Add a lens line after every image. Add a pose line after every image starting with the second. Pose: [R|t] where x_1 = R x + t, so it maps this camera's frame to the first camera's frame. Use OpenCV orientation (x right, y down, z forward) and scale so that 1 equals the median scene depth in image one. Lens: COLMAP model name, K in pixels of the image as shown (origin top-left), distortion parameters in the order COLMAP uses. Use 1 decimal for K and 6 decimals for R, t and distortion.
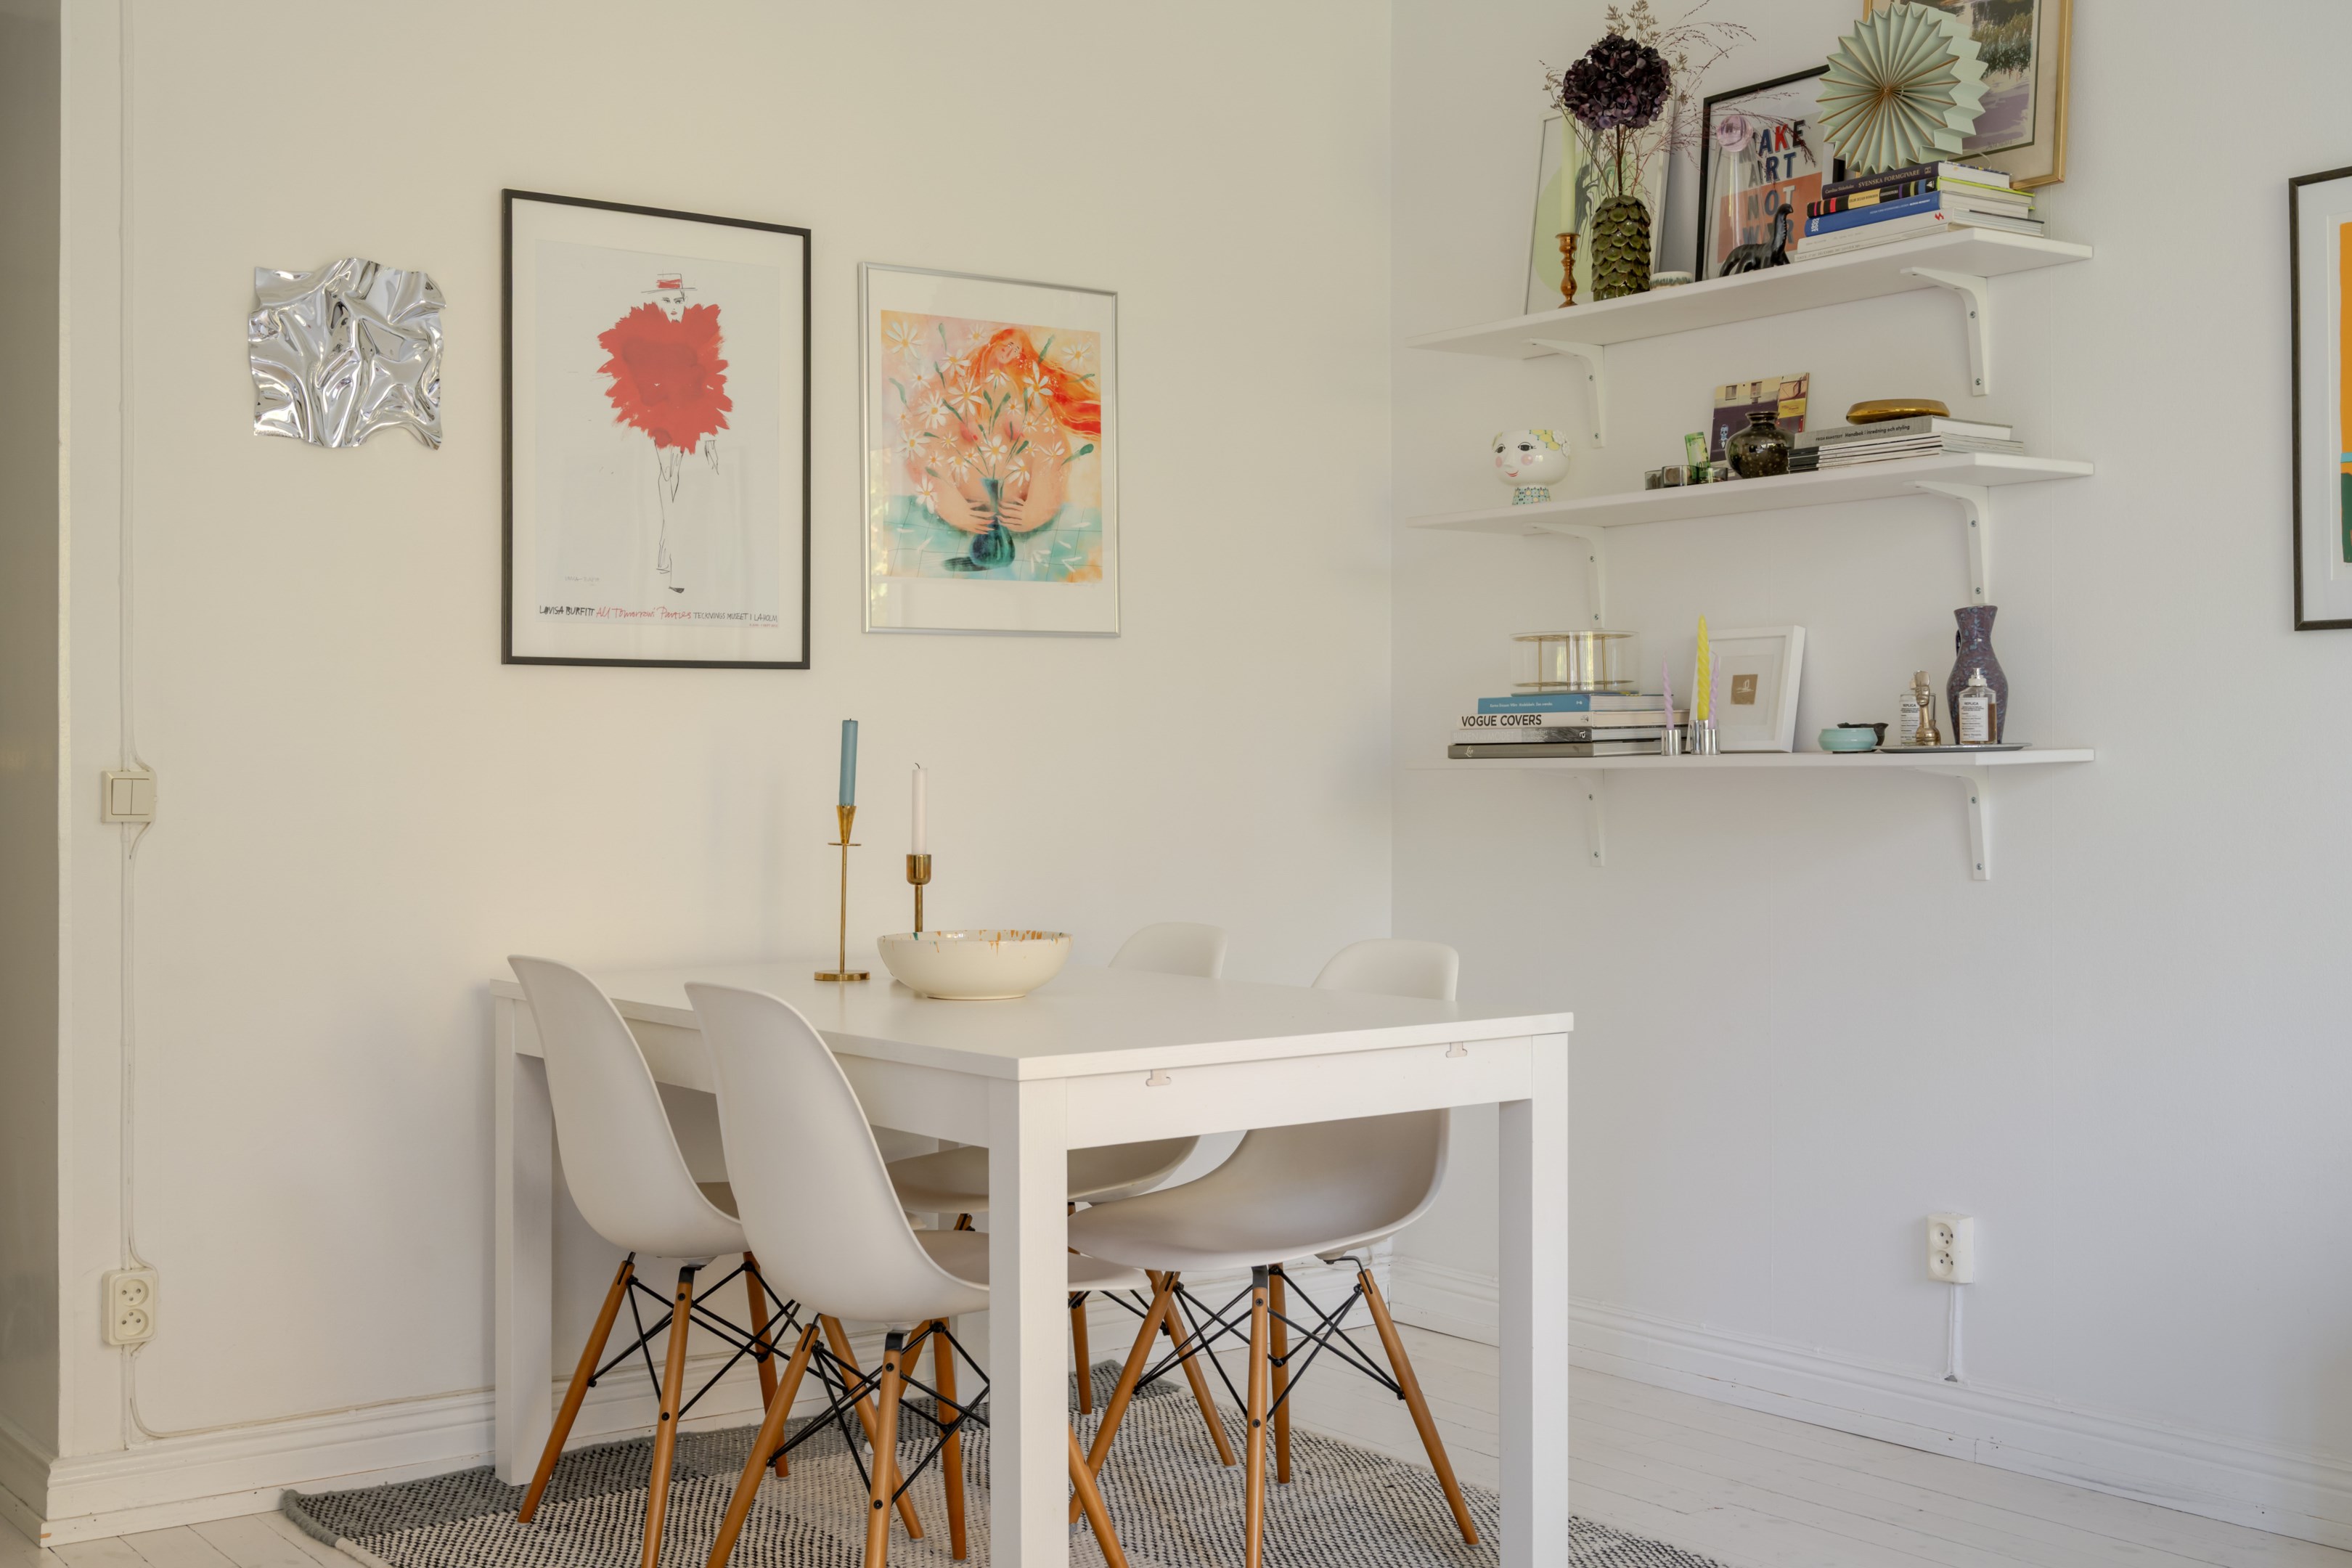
lens RADIAL K [[2635.7, 0, 1229.8], [0, 2635.7, 770.4], [0, 0, 1]] dist [-0.003414, -0.010555]
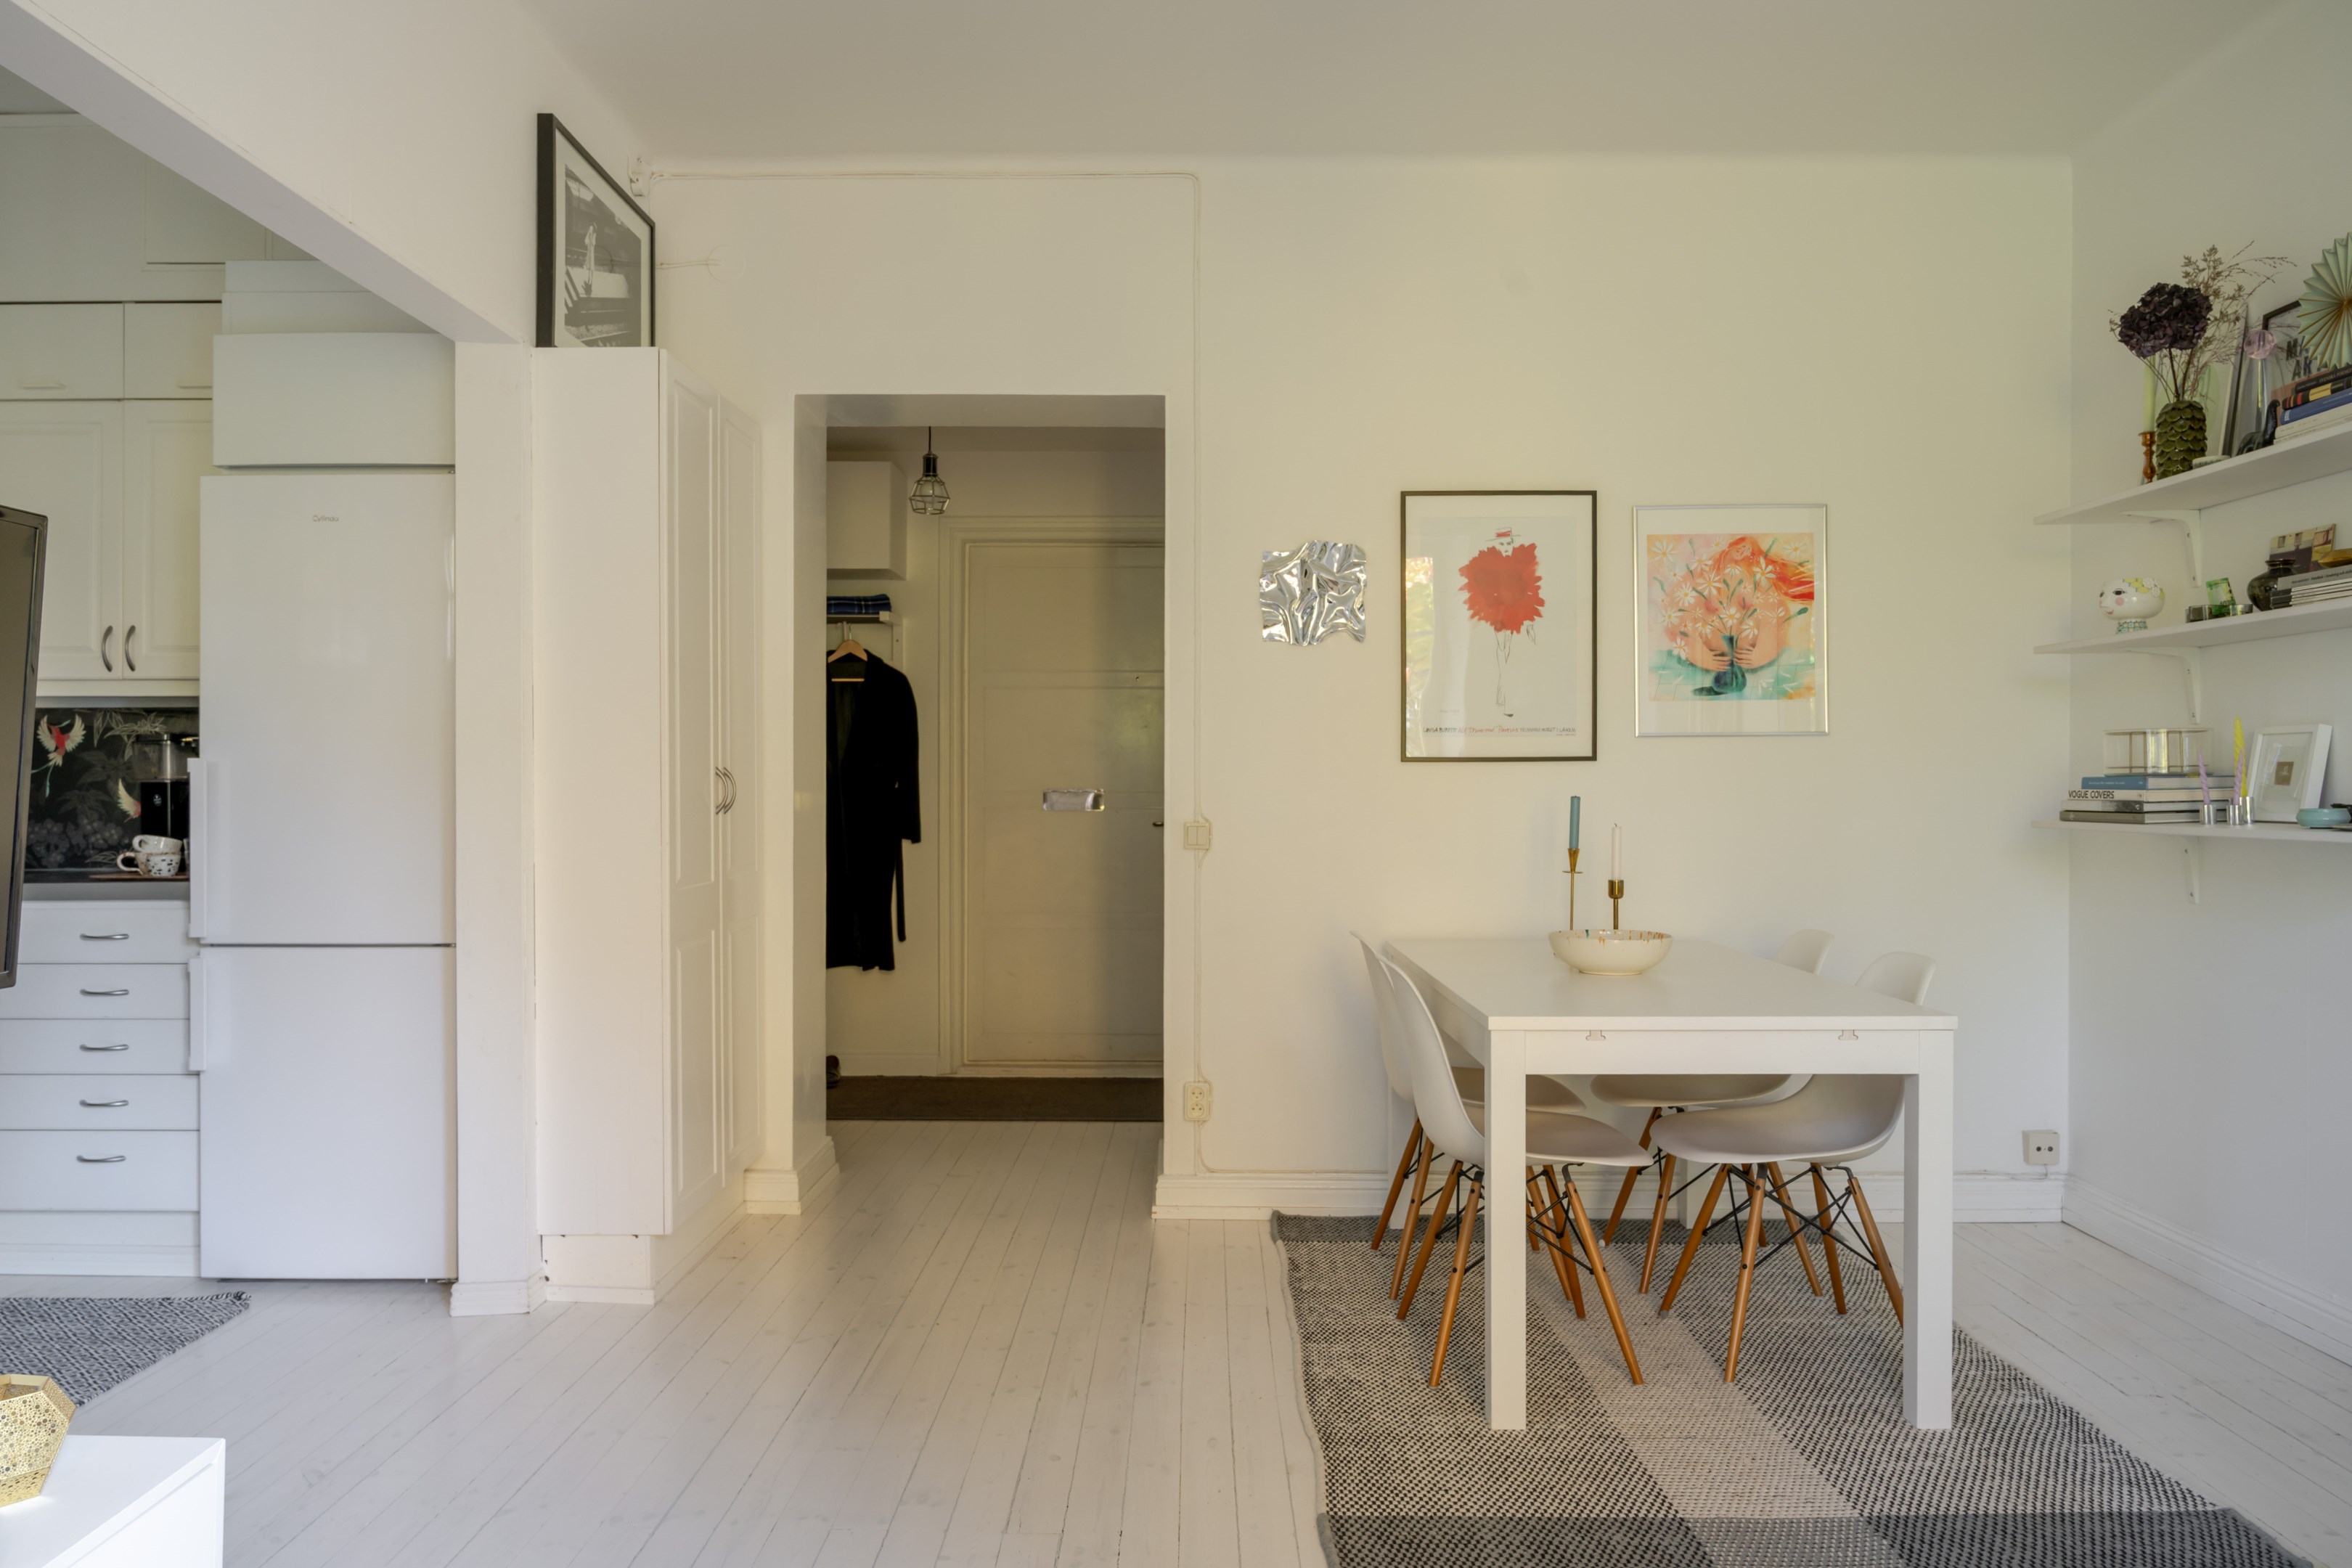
lens RADIAL K [[1663.3, 0, 1176.0], [0, 1663.3, 784.0], [0, 0, 1]] dist [-0.012858, 0.000167]
pose [[0.786578, 0.004623, -0.617474, 0.281257], [-0.003220, 0.999989, 0.003385, -0.027770], [0.617483, -0.000674, 0.786584, 0.033862]]
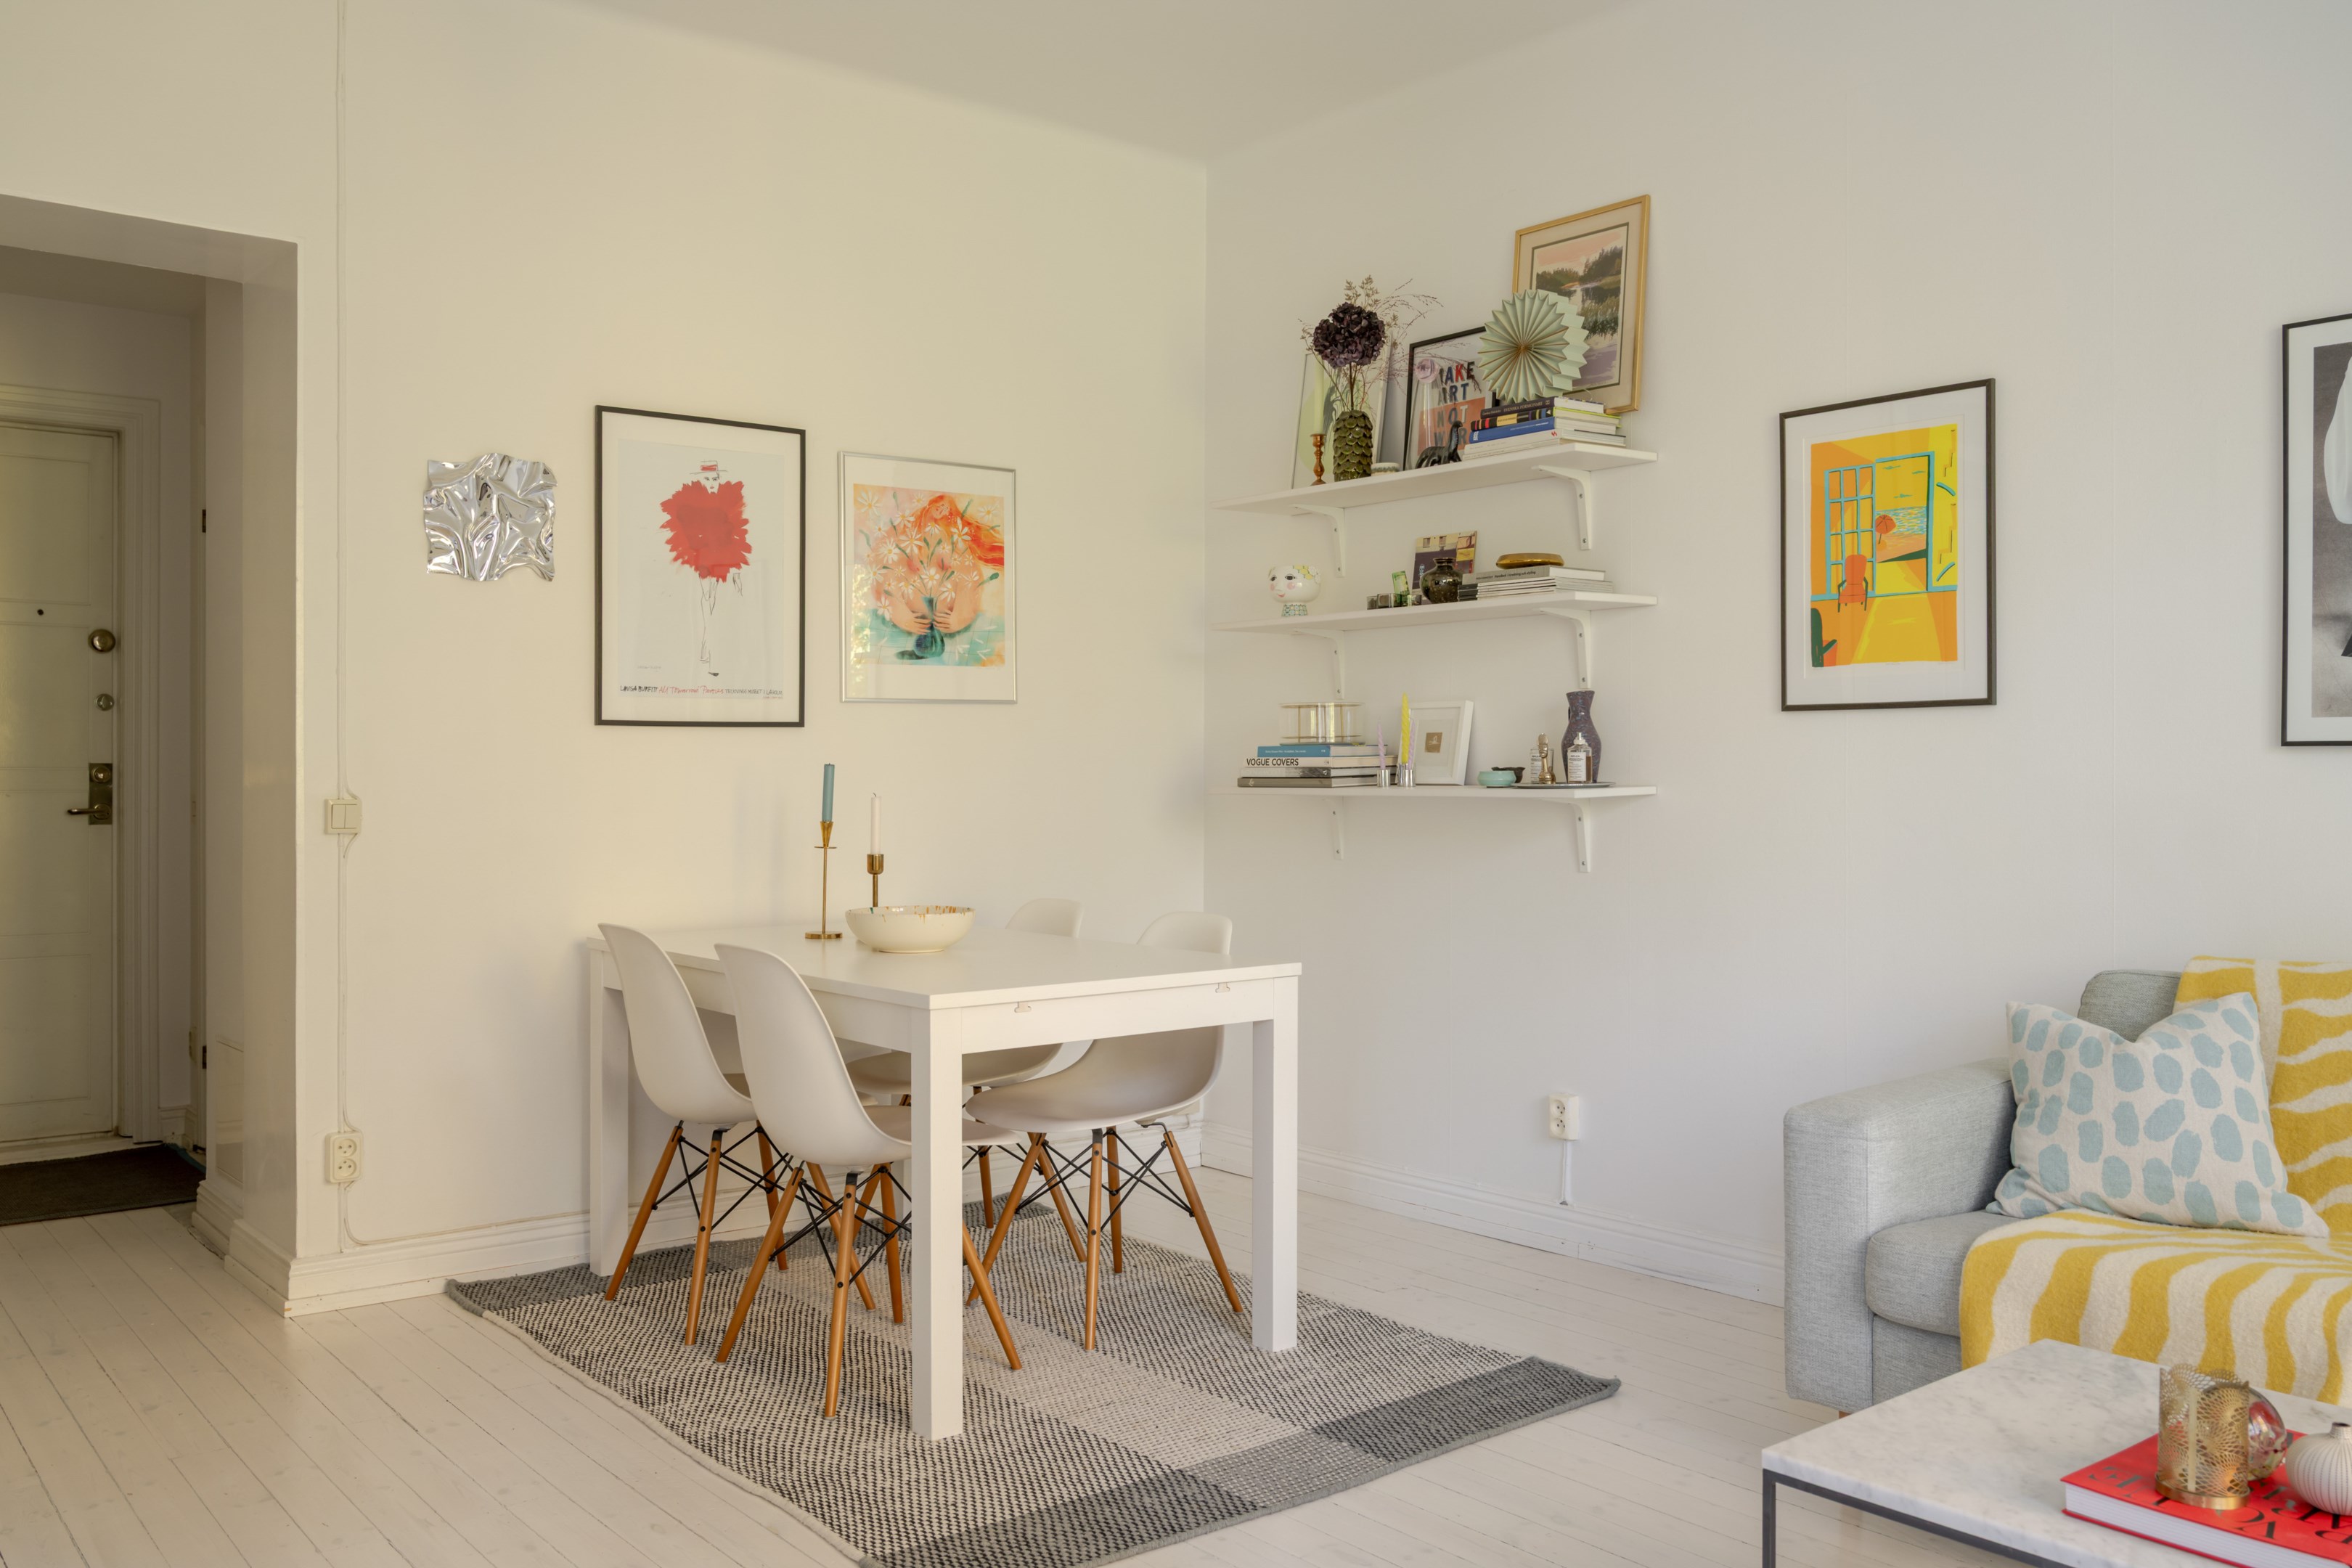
lens RADIAL K [[1916.1, 0, 1176.0], [0, 1916.1, 784.0], [0, 0, 1]] dist [-0.007330, -0.001904]
pose [[0.999725, 0.002962, 0.023266, 0.025531], [-0.003149, 0.999963, 0.008005, -0.016258], [-0.023242, -0.008076, 0.999697, -0.084648]]
